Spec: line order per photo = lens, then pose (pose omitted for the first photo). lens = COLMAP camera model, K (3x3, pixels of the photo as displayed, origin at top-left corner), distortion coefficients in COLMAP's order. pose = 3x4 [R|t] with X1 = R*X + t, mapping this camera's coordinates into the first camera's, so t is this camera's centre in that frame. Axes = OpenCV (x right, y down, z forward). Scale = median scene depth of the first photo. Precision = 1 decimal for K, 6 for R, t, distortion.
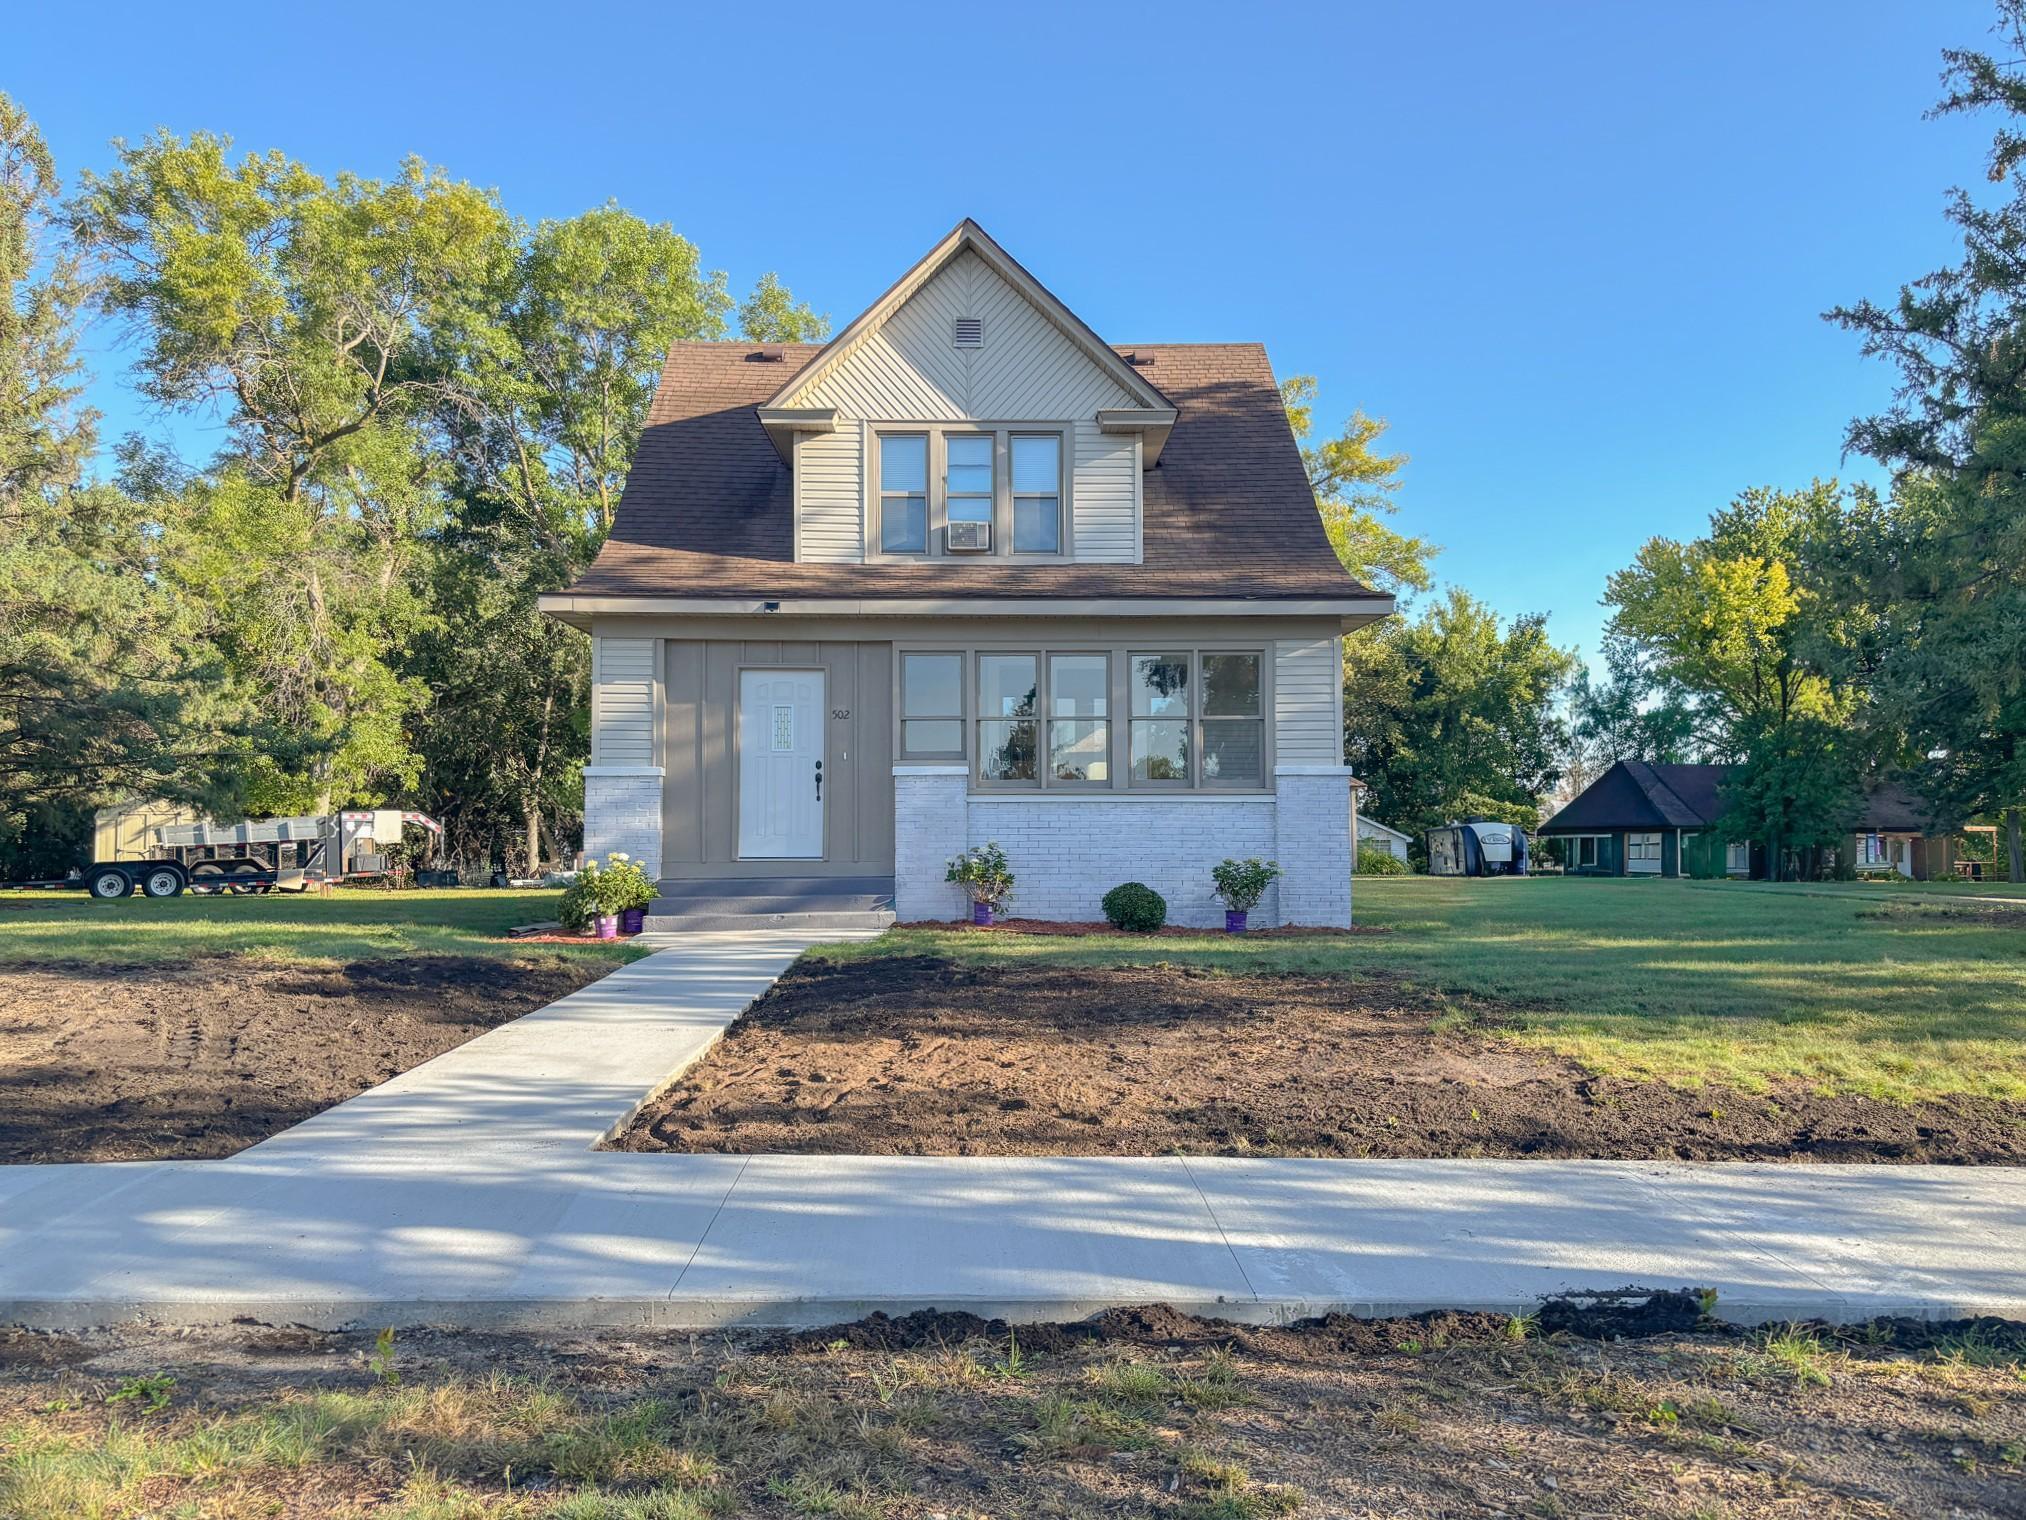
lens RADIAL K [[1583.0, 0, 1013.0], [0, 1583.0, 760.0], [0, 0, 1]] dist [0.105472, 0.000835]
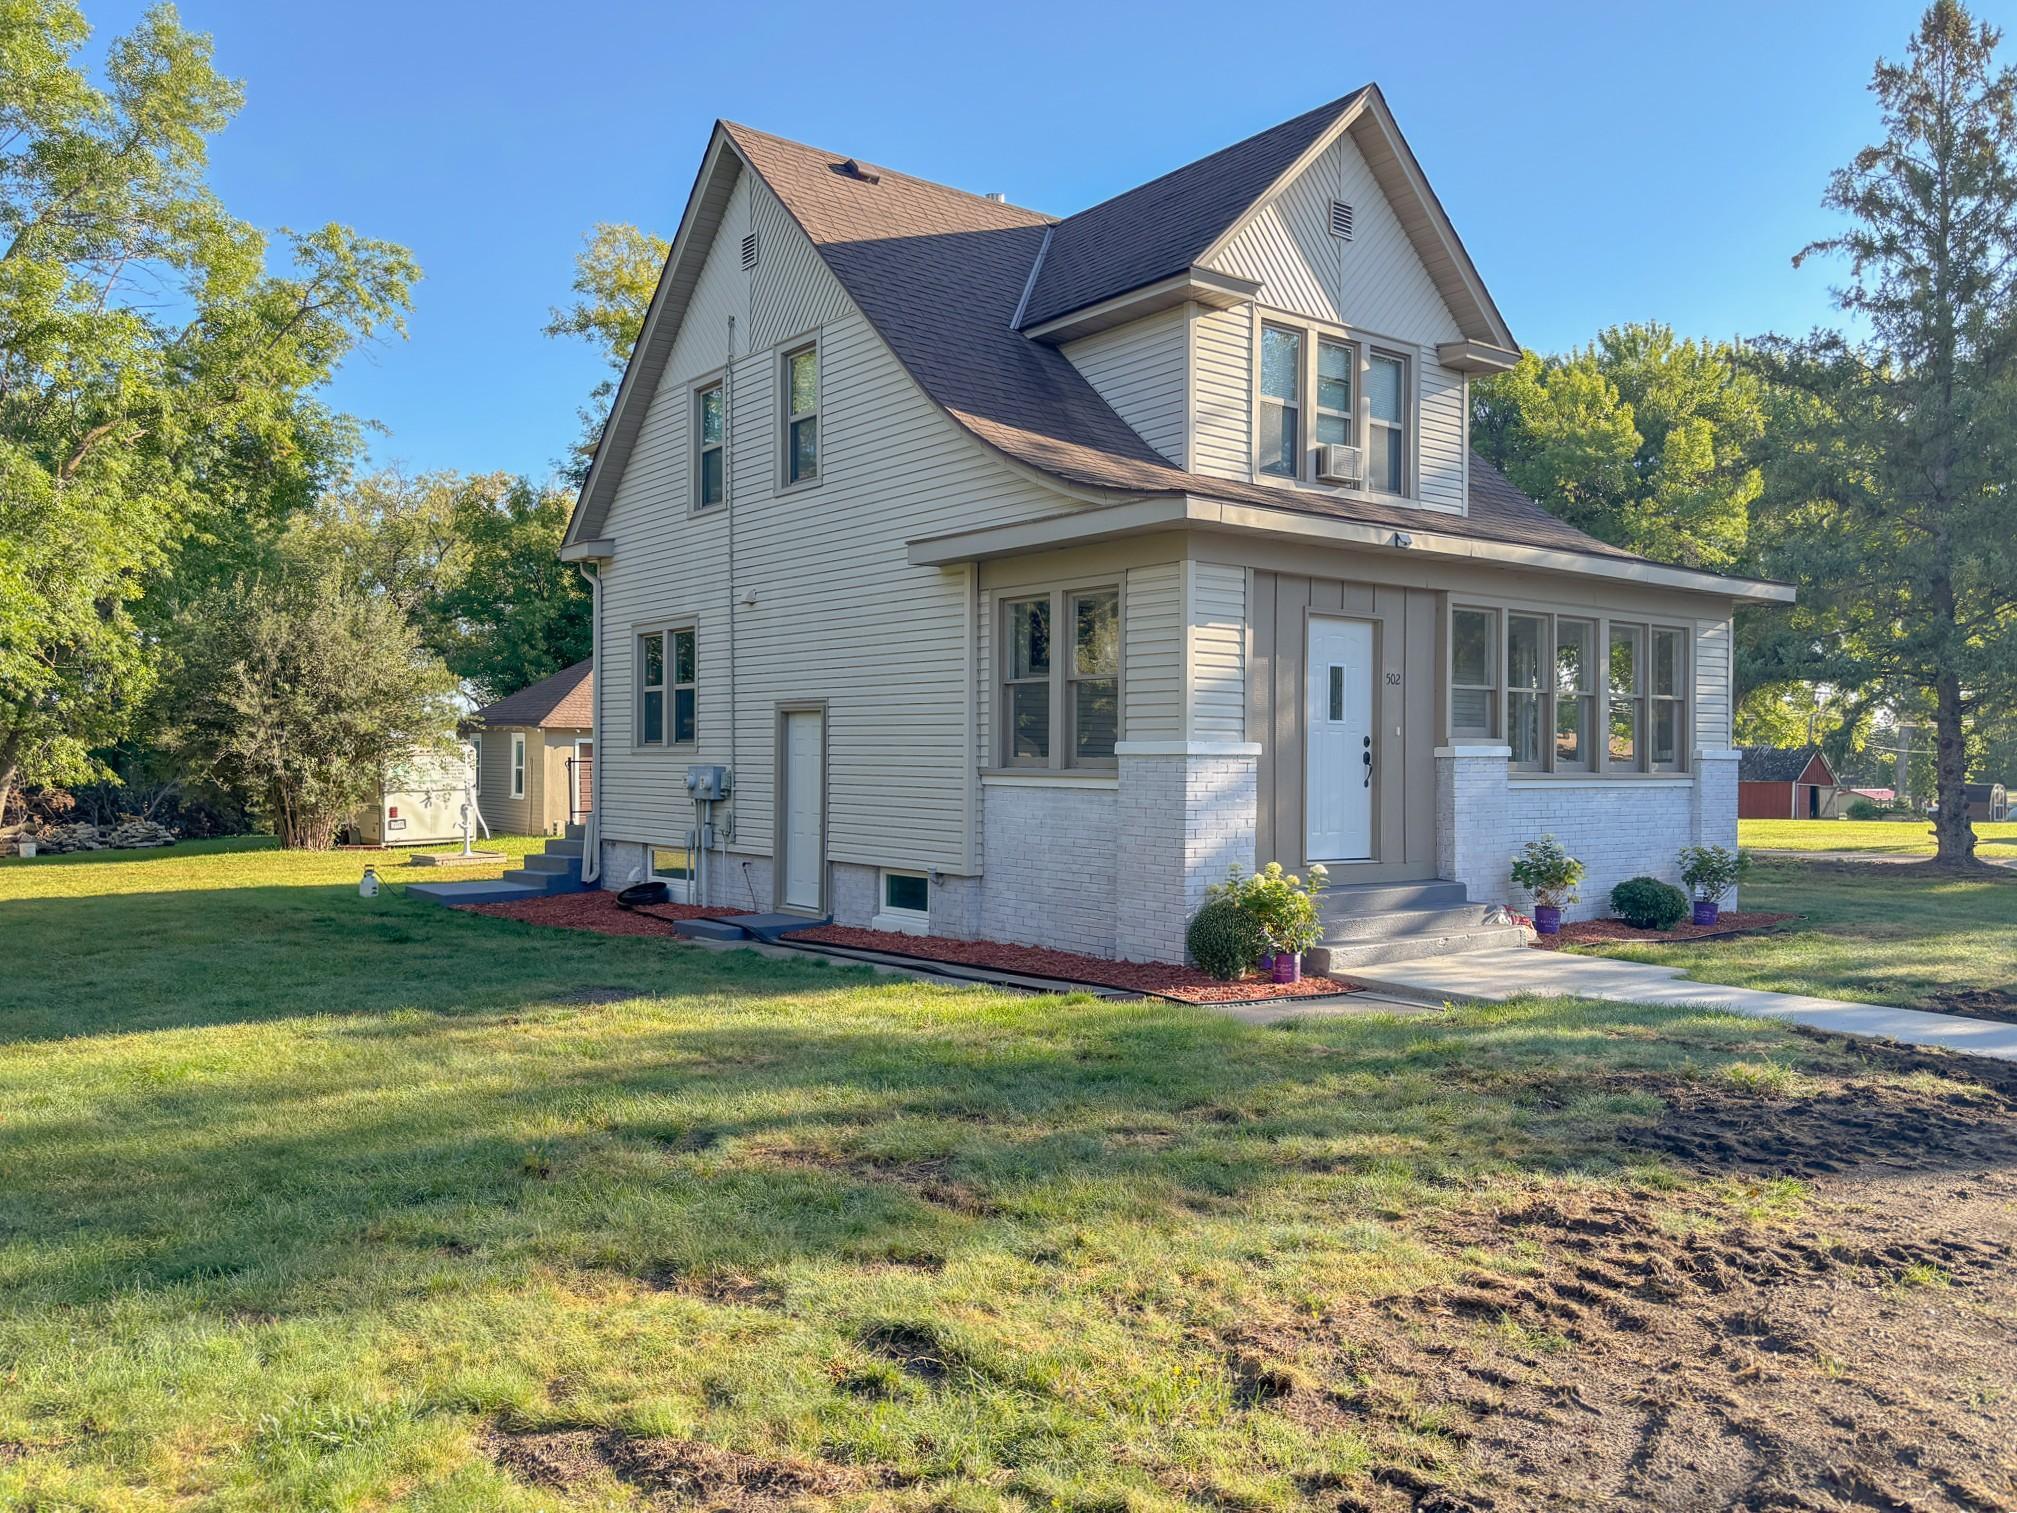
lens RADIAL K [[1540.4, 0, 1008.5], [0, 1540.4, 756.5], [0, 0, 1]] dist [0.016098, 0.001985]
pose [[0.799753, 0.007086, 0.600287, -0.657134], [-0.036782, 0.998630, 0.037216, -0.010321], [-0.599201, -0.051843, 0.798918, 0.444979]]
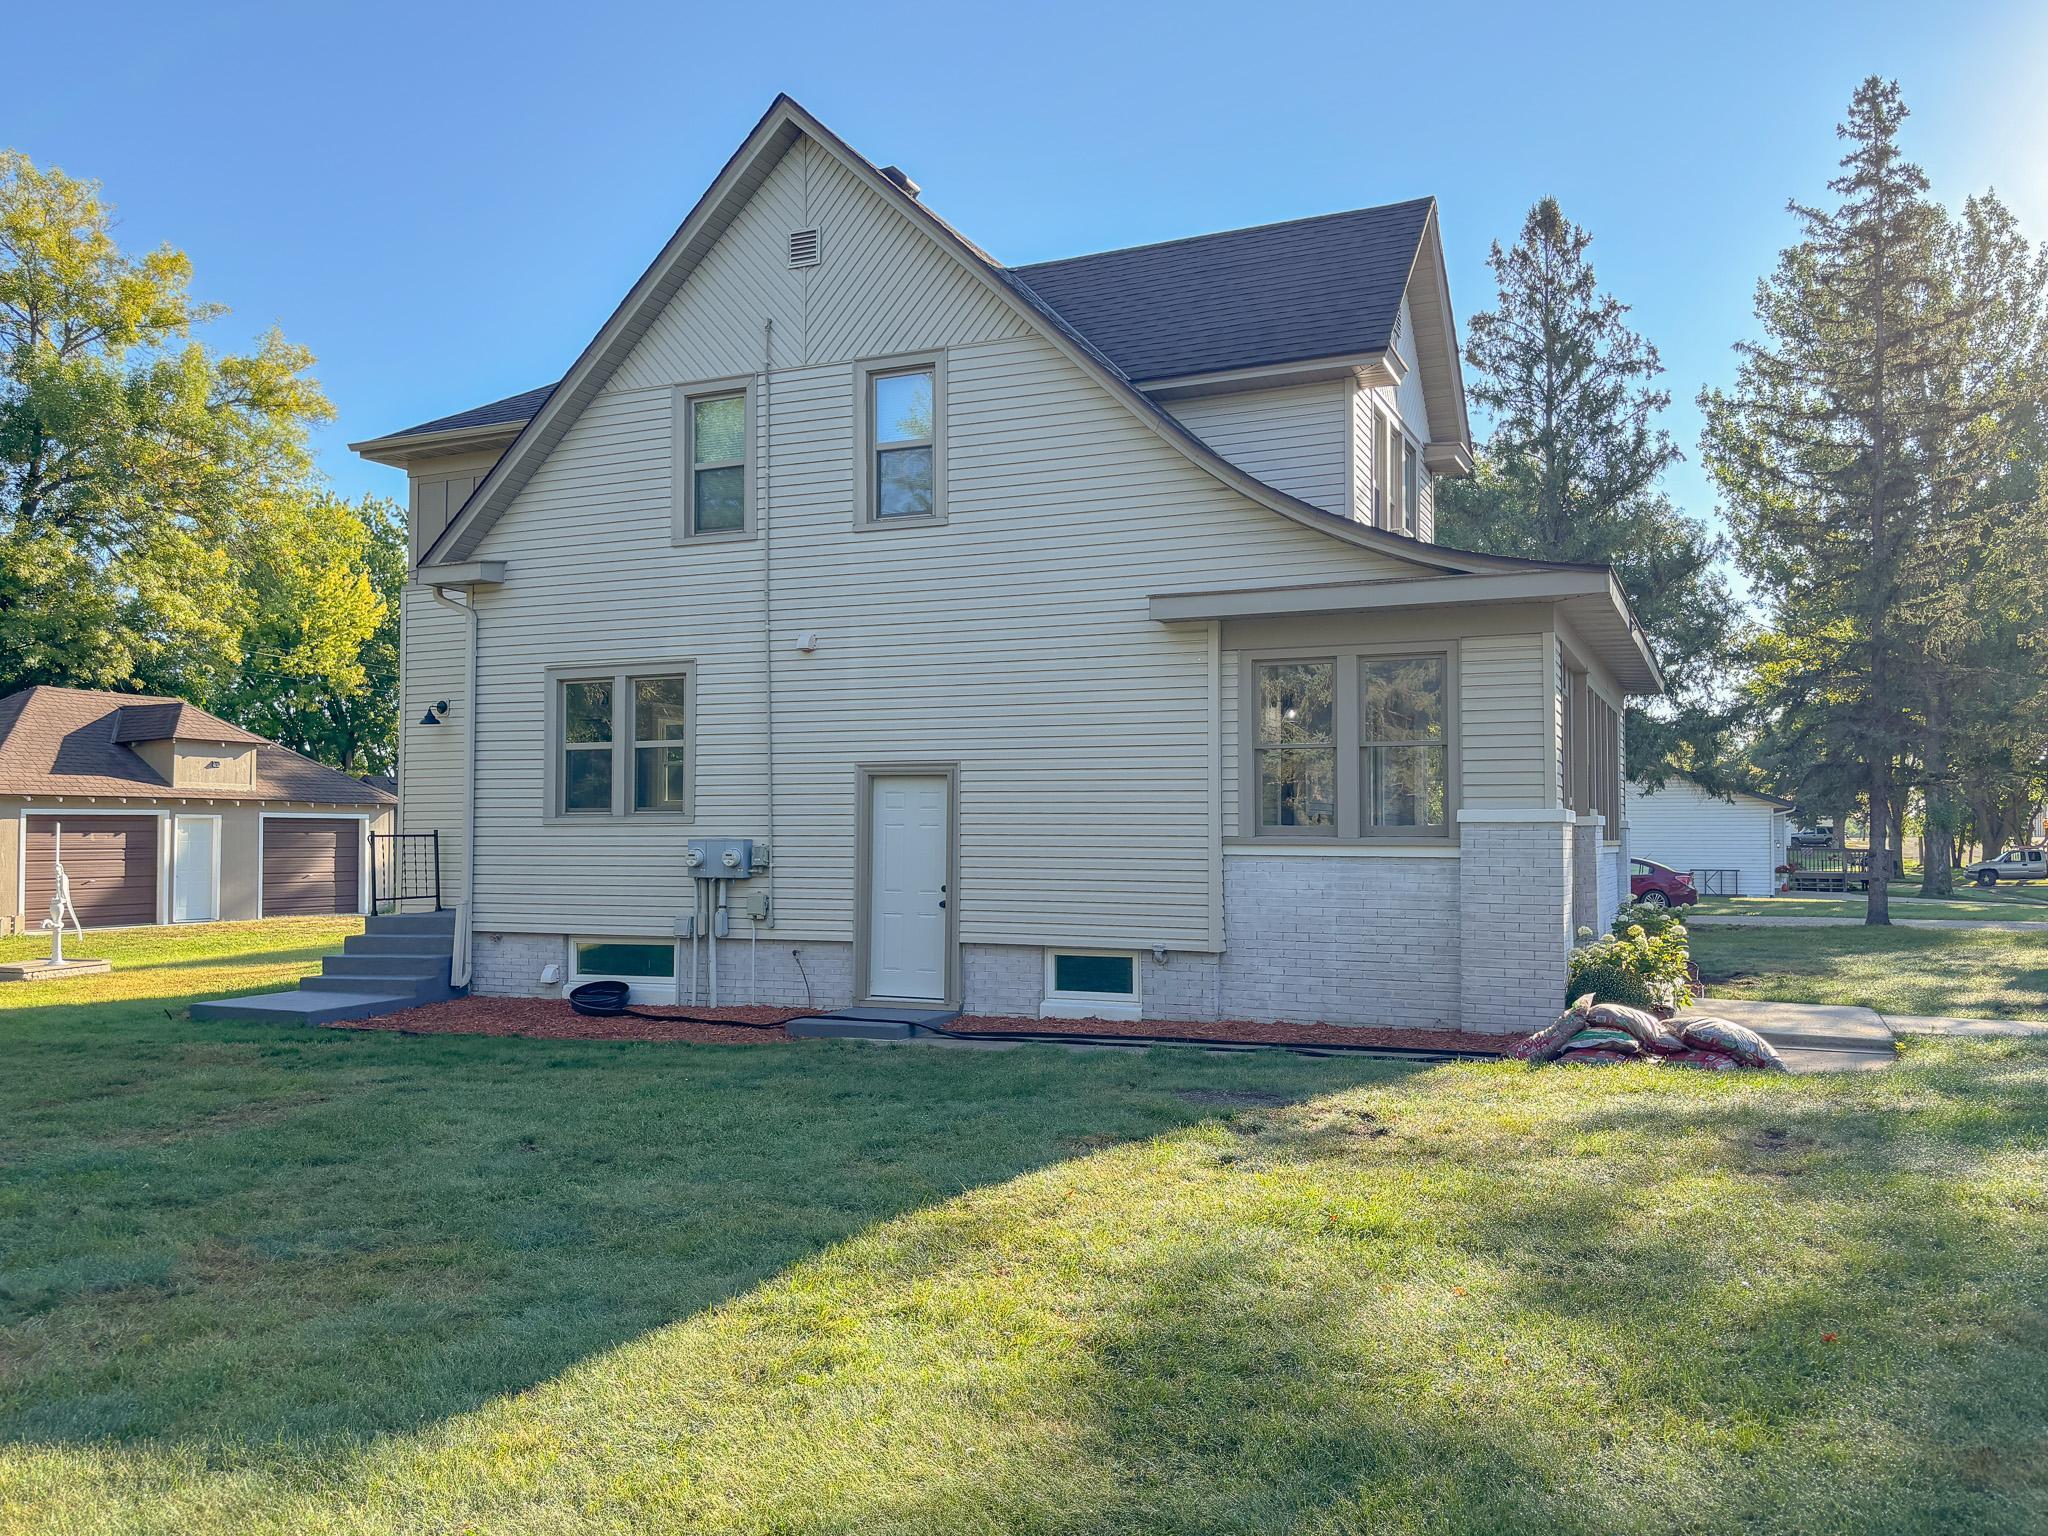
lens RADIAL K [[1601.0, 0, 1018.1], [0, 1601.0, 768.9], [0, 0, 1]] dist [0.054224, -0.000849]
pose [[0.414444, 0.041912, 0.909109, -0.924534], [-0.046760, 0.998600, -0.024721, 0.014125], [-0.908873, -0.032264, 0.415824, 0.816055]]
